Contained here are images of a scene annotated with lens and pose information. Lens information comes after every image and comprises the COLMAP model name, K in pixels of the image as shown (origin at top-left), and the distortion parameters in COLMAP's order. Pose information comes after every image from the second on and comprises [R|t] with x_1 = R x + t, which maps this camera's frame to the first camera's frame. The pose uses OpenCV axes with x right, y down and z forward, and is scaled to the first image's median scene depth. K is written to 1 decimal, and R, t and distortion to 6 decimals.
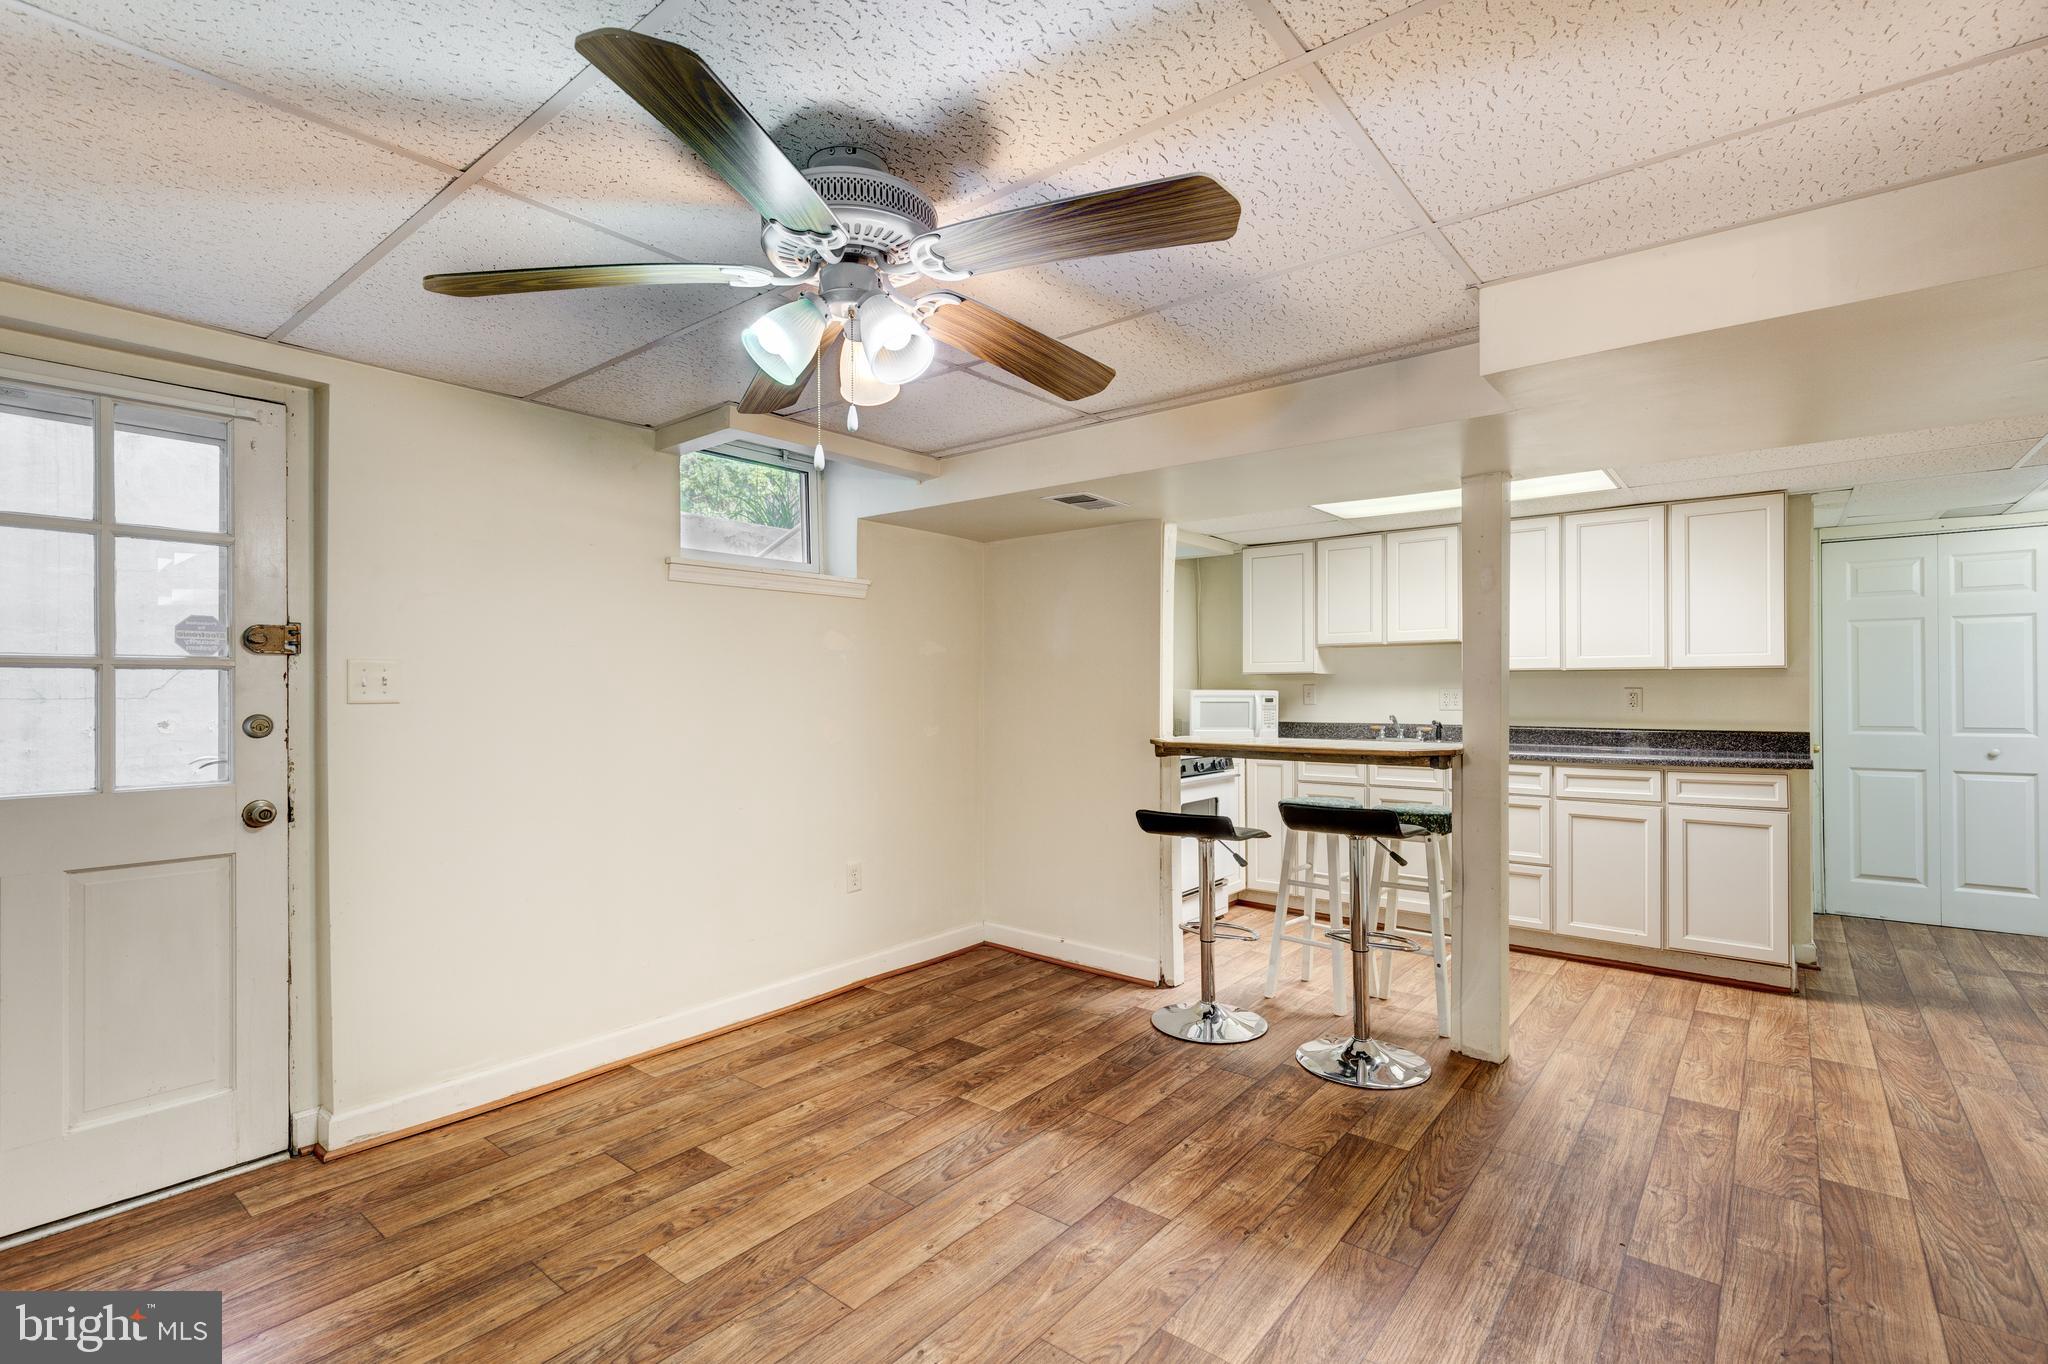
lens RADIAL K [[927.9, 0, 1035.9], [0, 927.9, 688.8], [0, 0, 1]] dist [0.014462, -0.005959]
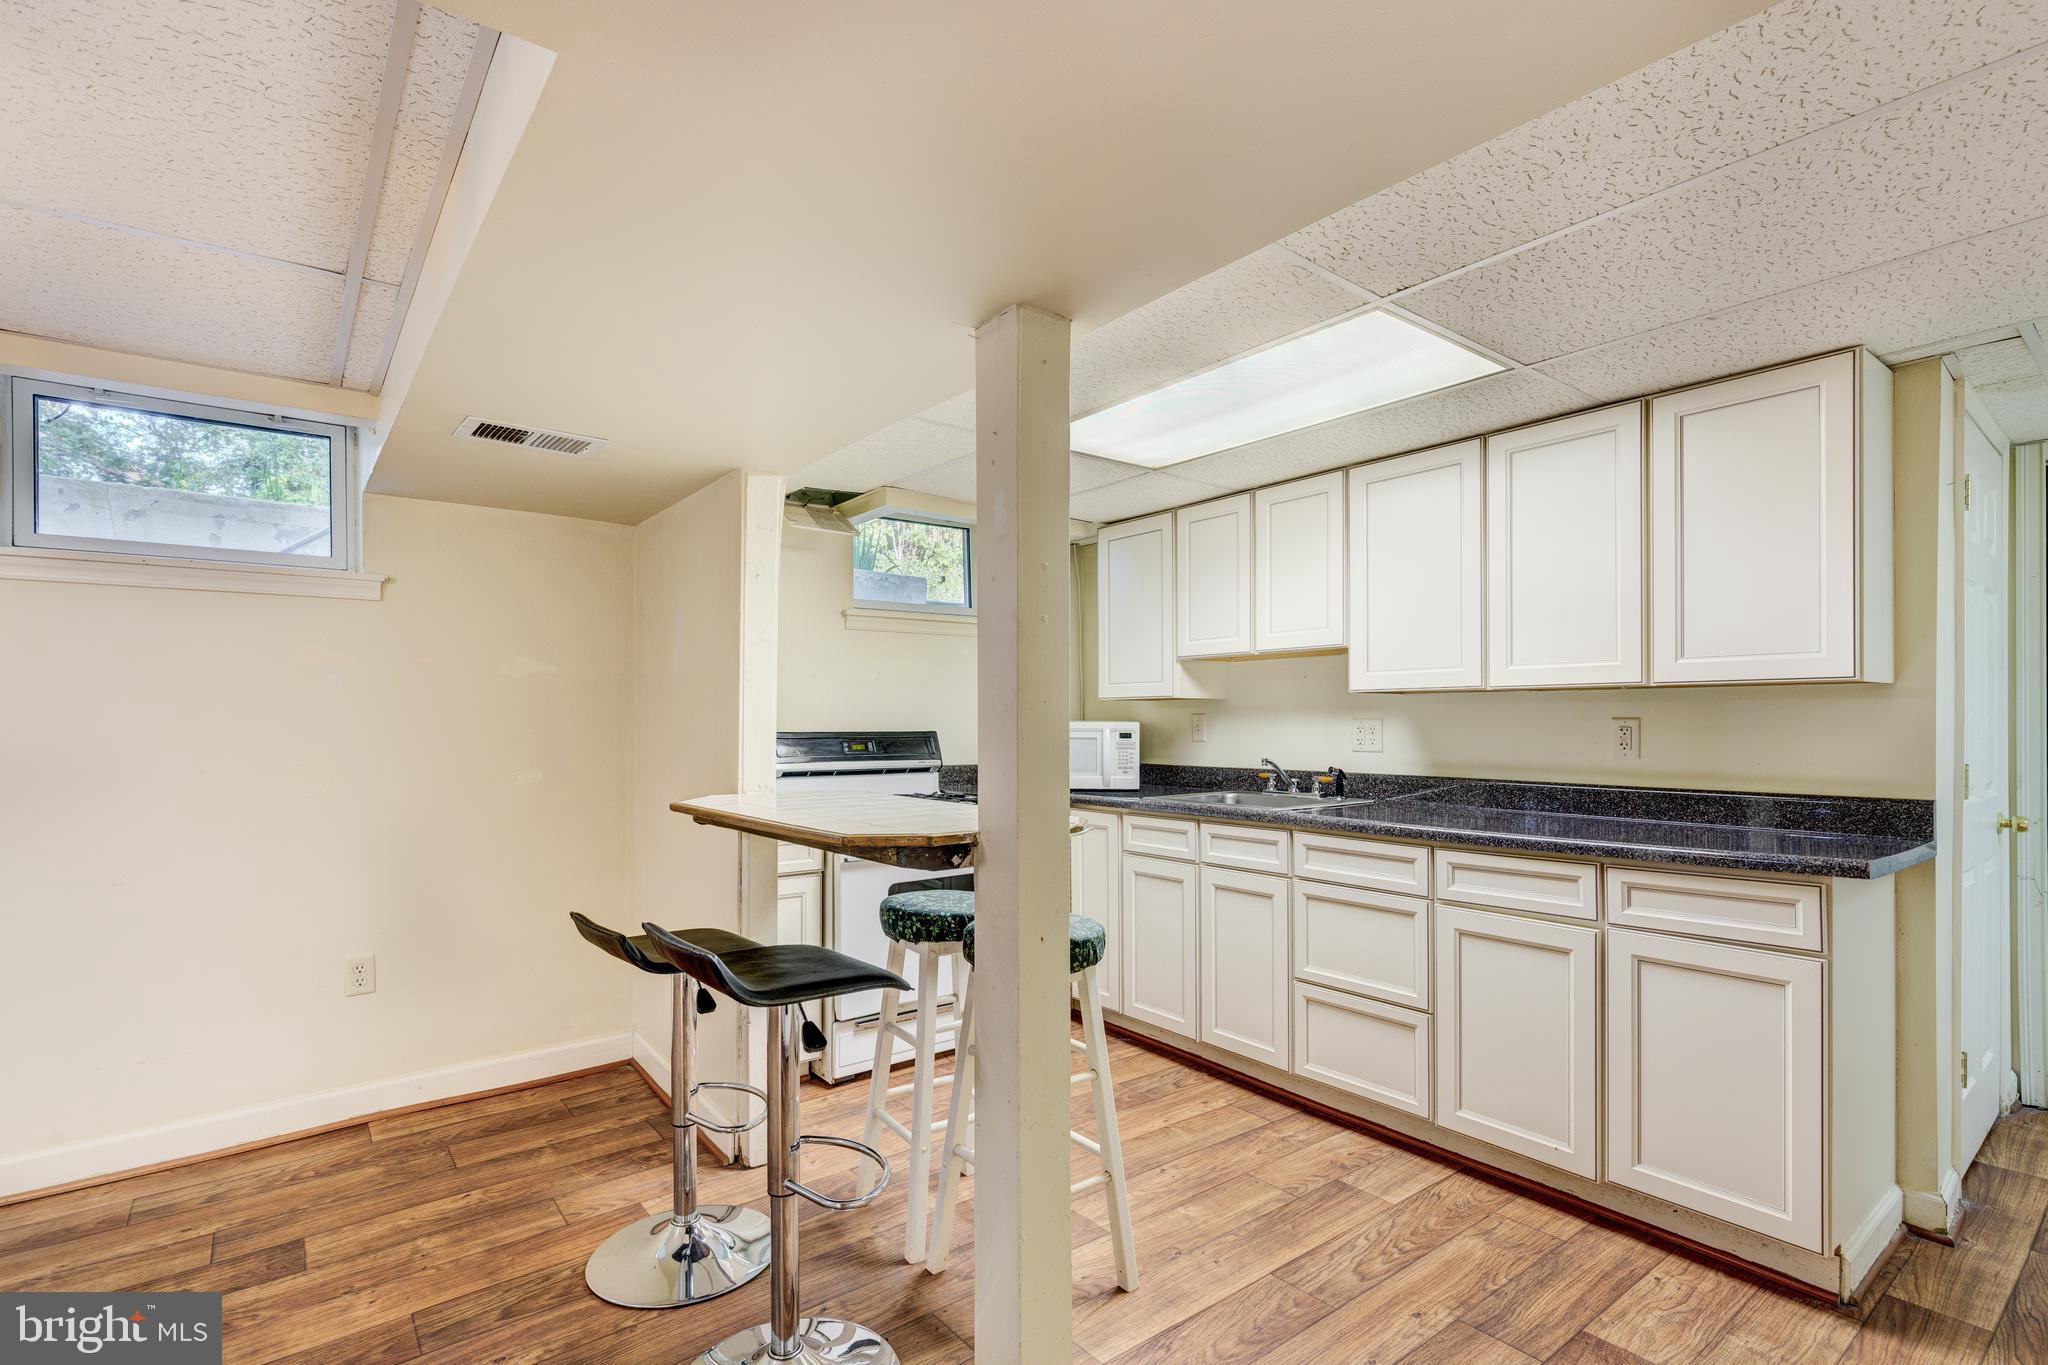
lens RADIAL K [[927.9, 0, 1021.7], [0, 927.9, 726.4], [0, 0, 1]] dist [0.014462, -0.005959]
pose [[0.973208, 0.000706, -0.229925, 0.489006], [0.001327, 0.999961, 0.008686, -0.001985], [0.229922, -0.008758, 0.973170, 0.393290]]
